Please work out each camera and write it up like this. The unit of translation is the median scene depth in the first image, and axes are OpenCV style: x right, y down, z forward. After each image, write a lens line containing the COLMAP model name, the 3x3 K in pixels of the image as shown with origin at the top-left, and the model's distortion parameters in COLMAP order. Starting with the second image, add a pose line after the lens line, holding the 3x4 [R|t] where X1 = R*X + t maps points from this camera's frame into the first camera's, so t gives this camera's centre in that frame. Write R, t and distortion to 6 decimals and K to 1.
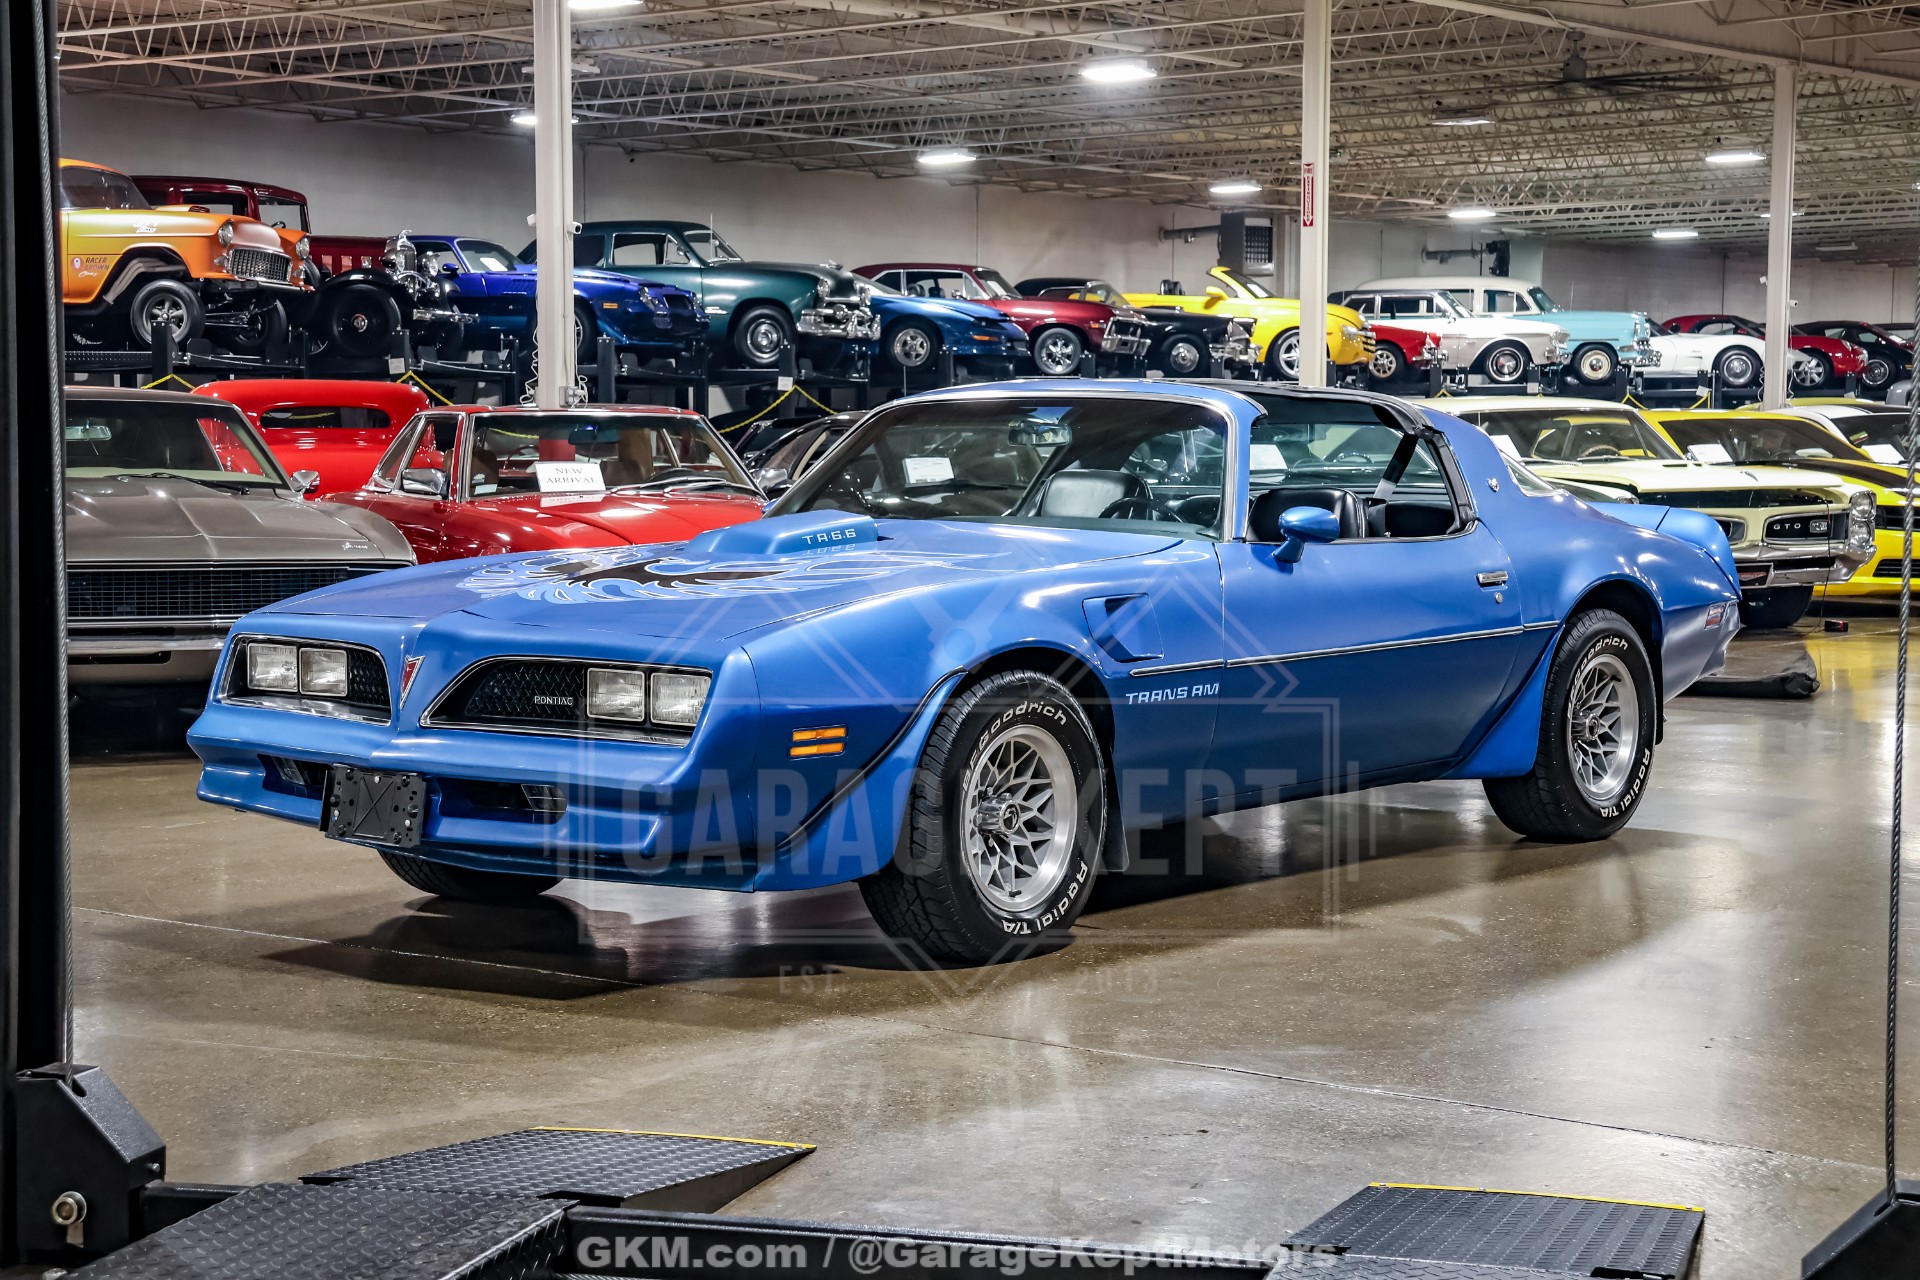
lens RADIAL K [[3475.5, 0, 971.5], [0, 3475.5, 647.3], [0, 0, 1]] dist [0.144202, 0.000000]
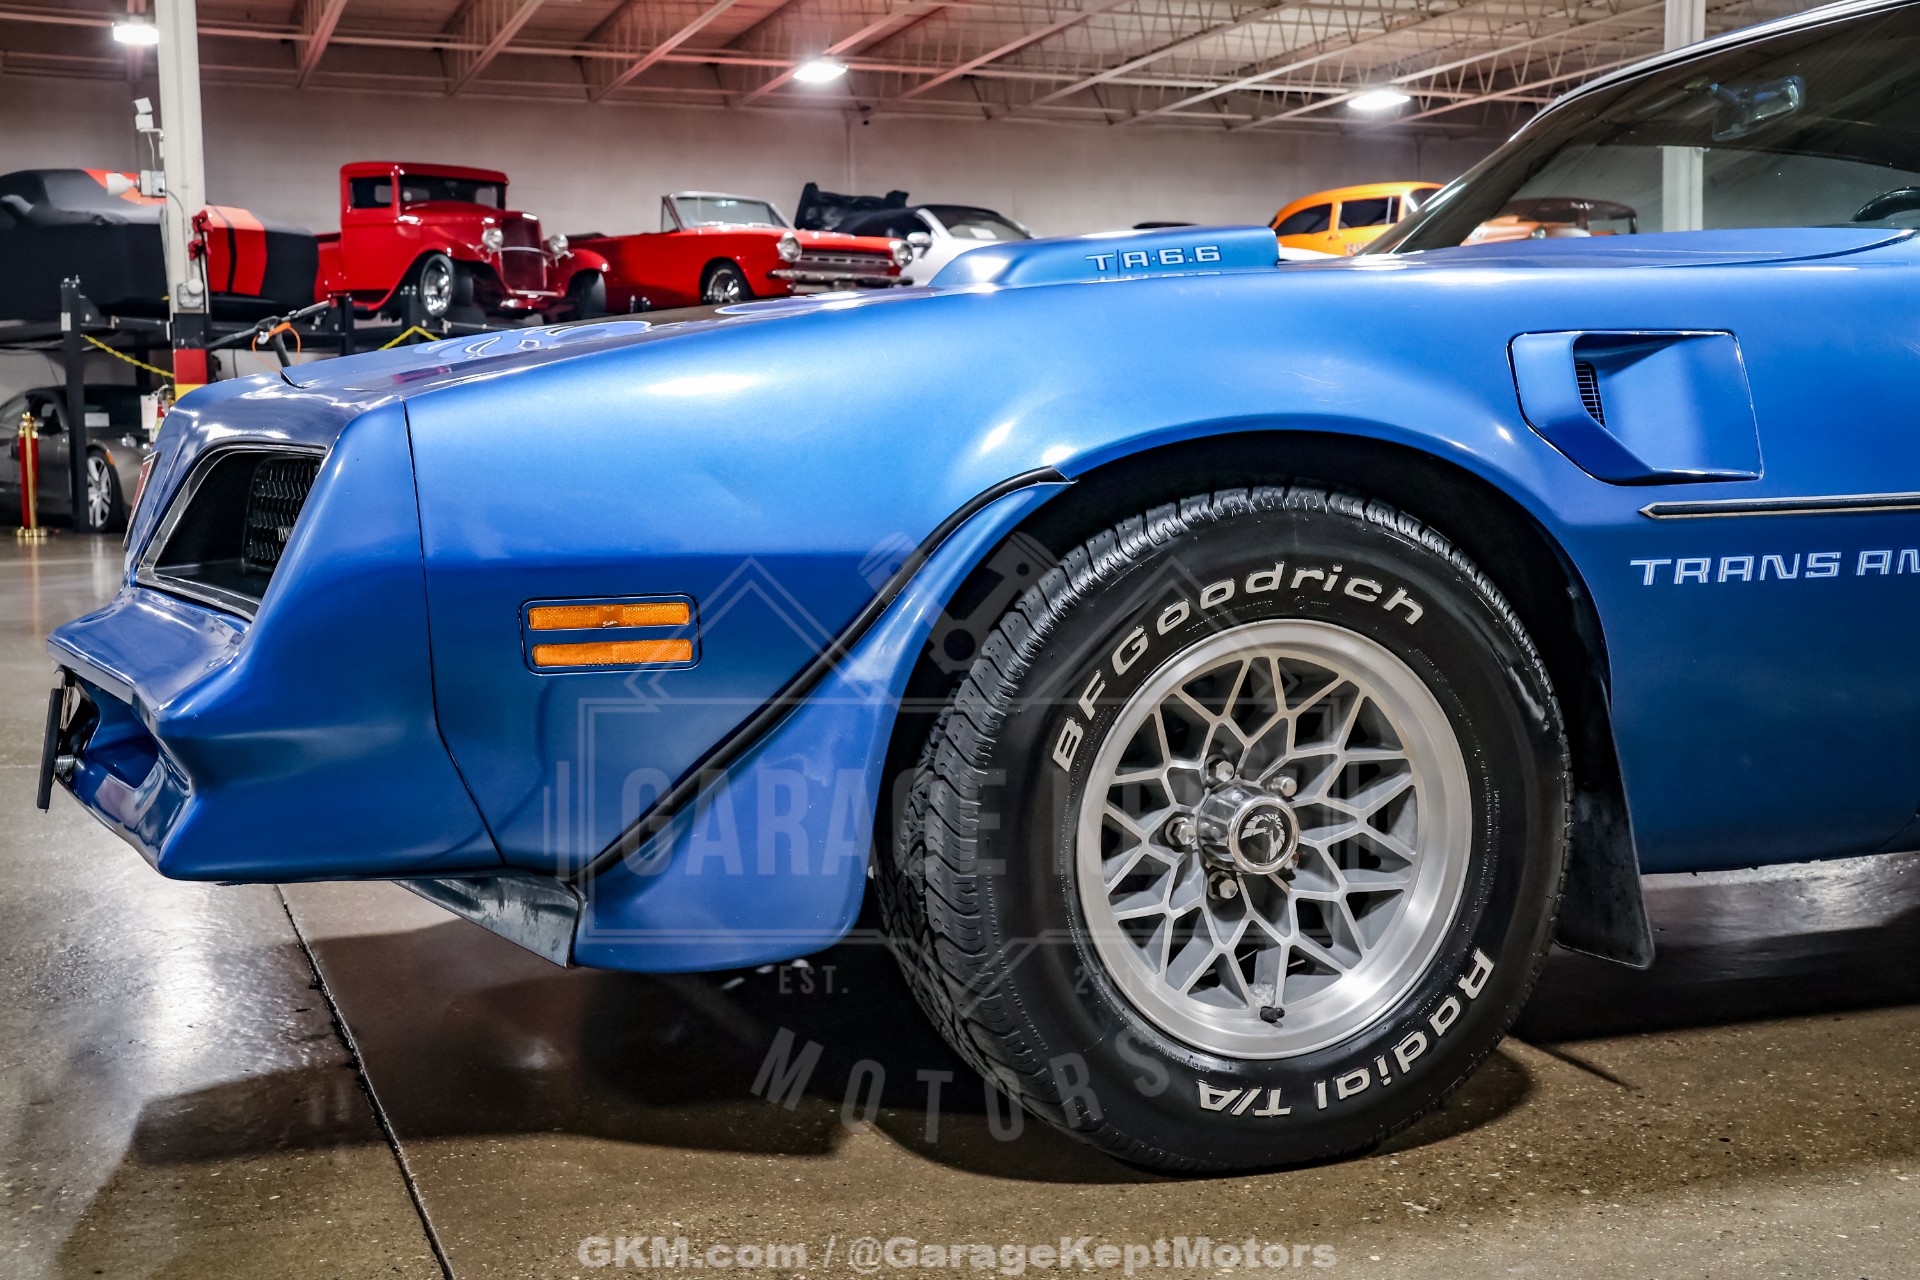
lens RADIAL K [[2297.7, 0, 937.1], [0, 2297.7, 667.9], [0, 0, 1]] dist [0.040877, 0.000000]
pose [[0.849529, 0.042337, -0.525840, 0.114632], [-0.024700, 0.998873, 0.040518, 0.016376], [0.526964, -0.021432, 0.849618, 0.679811]]
